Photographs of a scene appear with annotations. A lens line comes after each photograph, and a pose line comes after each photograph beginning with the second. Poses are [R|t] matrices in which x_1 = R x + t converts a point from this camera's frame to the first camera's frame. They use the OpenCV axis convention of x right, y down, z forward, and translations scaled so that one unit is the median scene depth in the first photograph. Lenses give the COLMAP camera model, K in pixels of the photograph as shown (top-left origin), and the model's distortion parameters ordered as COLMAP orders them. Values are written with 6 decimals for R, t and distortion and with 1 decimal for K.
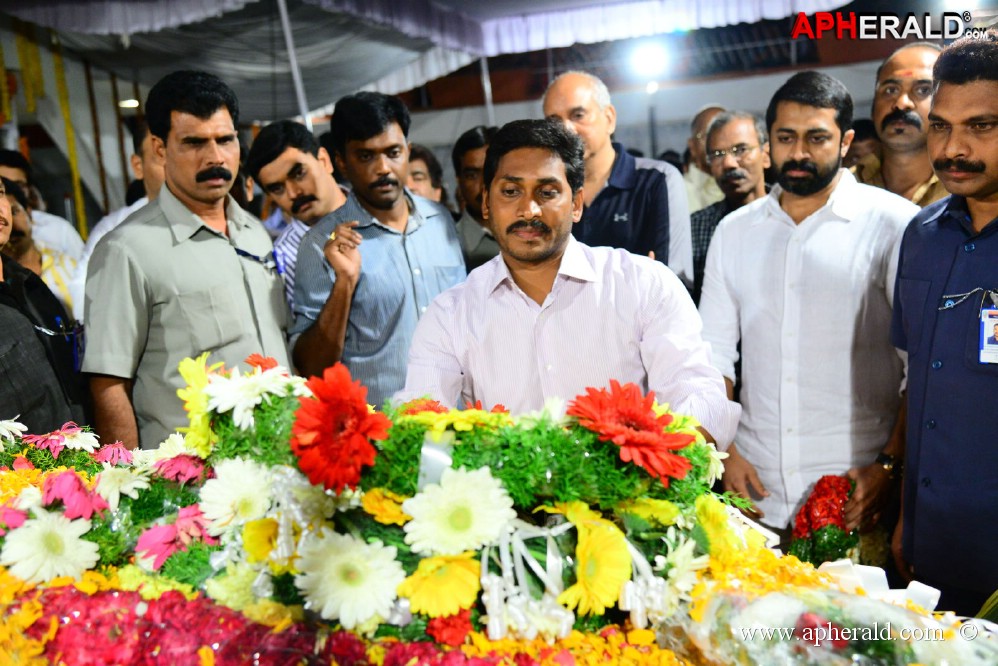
lens RADIAL K [[1166.5, 0, 503.2], [0, 1166.5, 324.0], [0, 0, 1]] dist [0.160508, 0.000000]
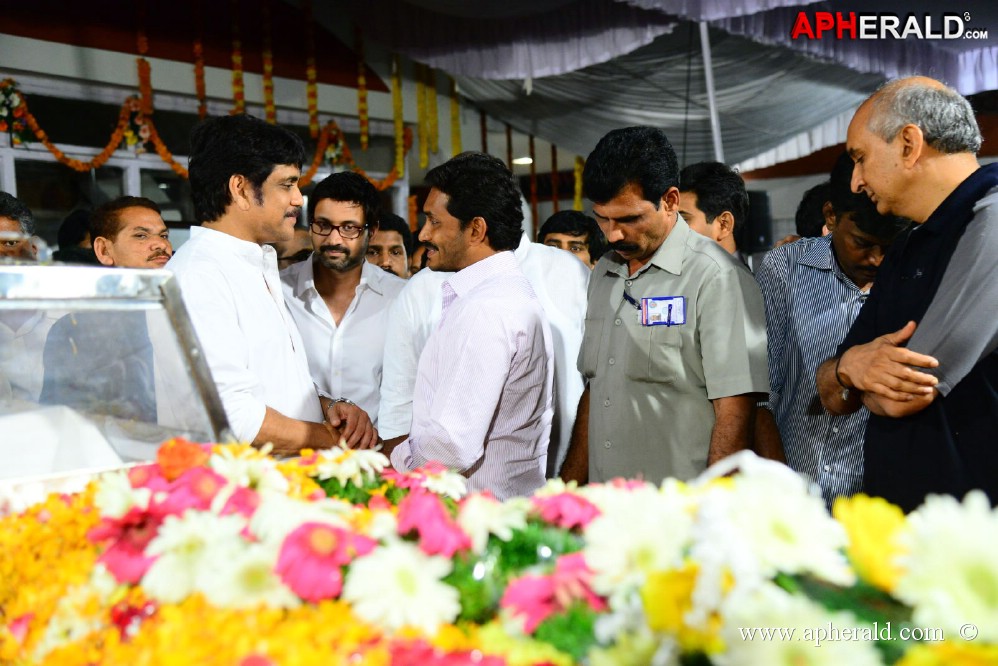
lens RADIAL K [[1341.5, 0, 499.1], [0, 1341.5, 341.5], [0, 0, 1]] dist [0.218400, 0.000000]
pose [[0.950943, 0.040666, -0.306682, -0.051807], [-0.068762, 0.994310, -0.081366, 0.090942], [0.301628, 0.098462, 0.948328, 0.162122]]
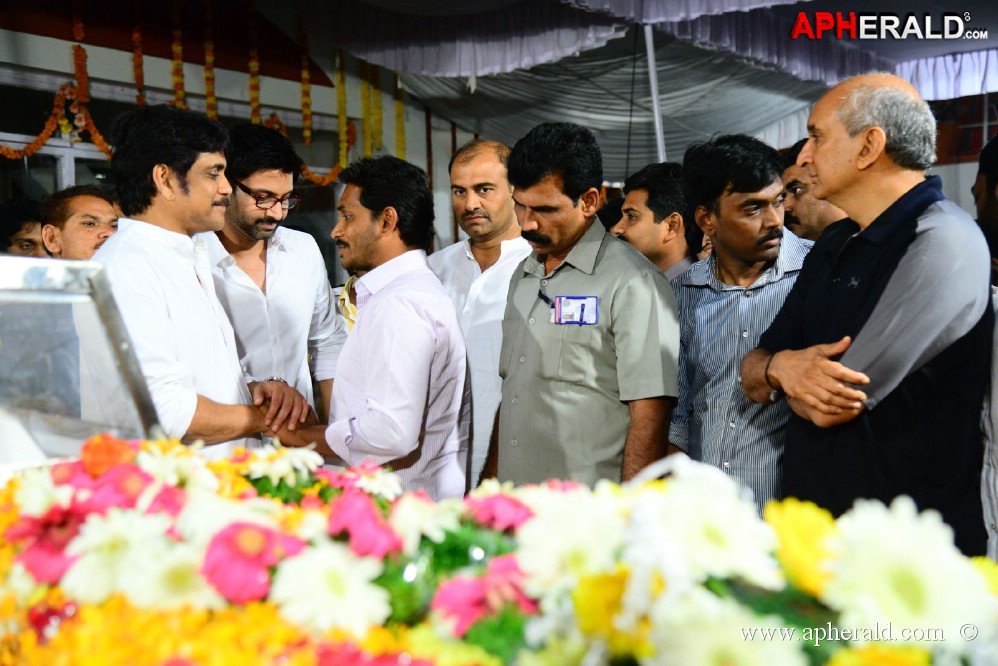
lens RADIAL K [[1341.5, 0, 499.8], [0, 1341.5, 342.2], [0, 0, 1]] dist [0.218400, 0.000000]
pose [[0.962175, 0.055859, -0.266644, -0.049017], [-0.080732, 0.993254, -0.083244, 0.089379], [0.260195, 0.101622, 0.960193, 0.171793]]
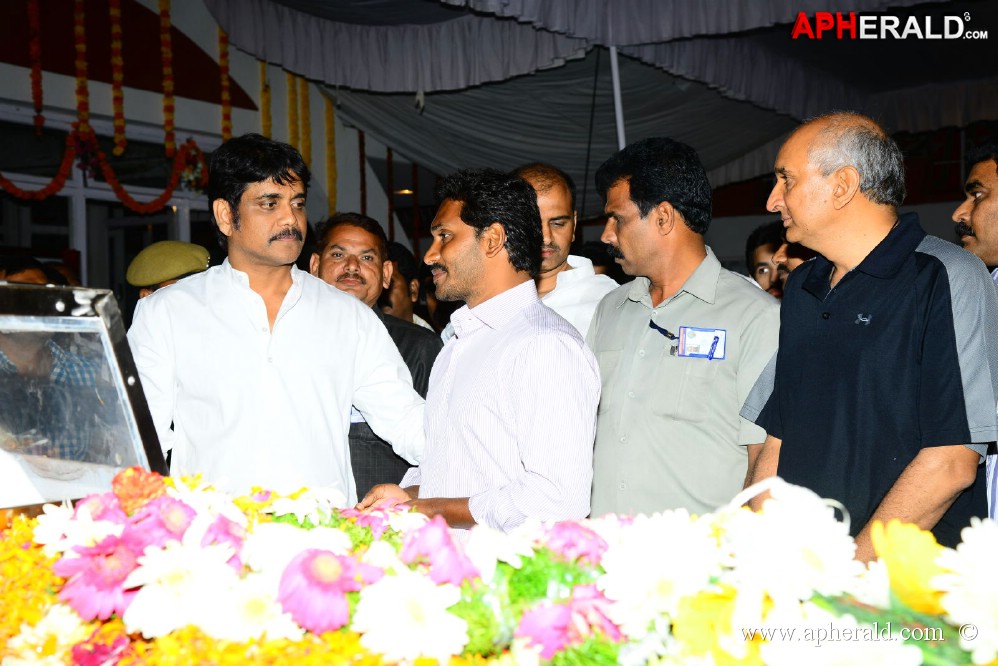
lens RADIAL K [[1545.0, 0, 472.3], [0, 1545.0, 348.7], [0, 0, 1]] dist [0.303421, 0.000000]
pose [[0.977277, 0.049121, -0.206196, -0.142008], [-0.076346, 0.989059, -0.126229, 0.135350], [0.197739, 0.139103, 0.970335, 0.038497]]
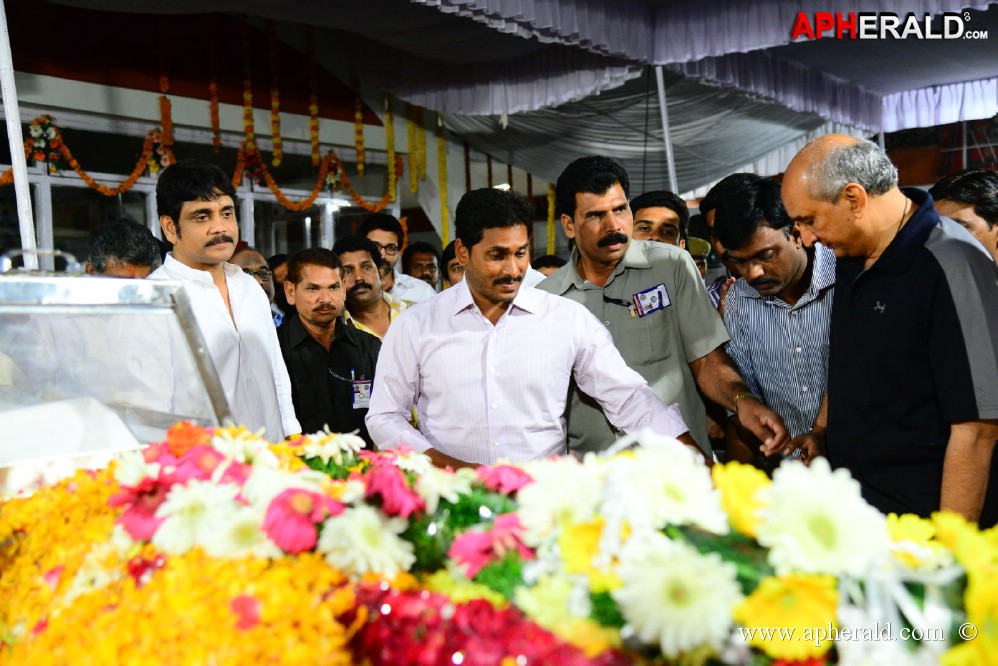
lens RADIAL K [[1236.0, 0, 504.0], [0, 1236.0, 343.4], [0, 0, 1]] dist [0.173442, 0.000000]
pose [[0.952846, 0.040415, -0.300750, 0.013906], [-0.069997, 0.993636, -0.088243, 0.105840], [0.295270, 0.105134, 0.949612, 0.080057]]
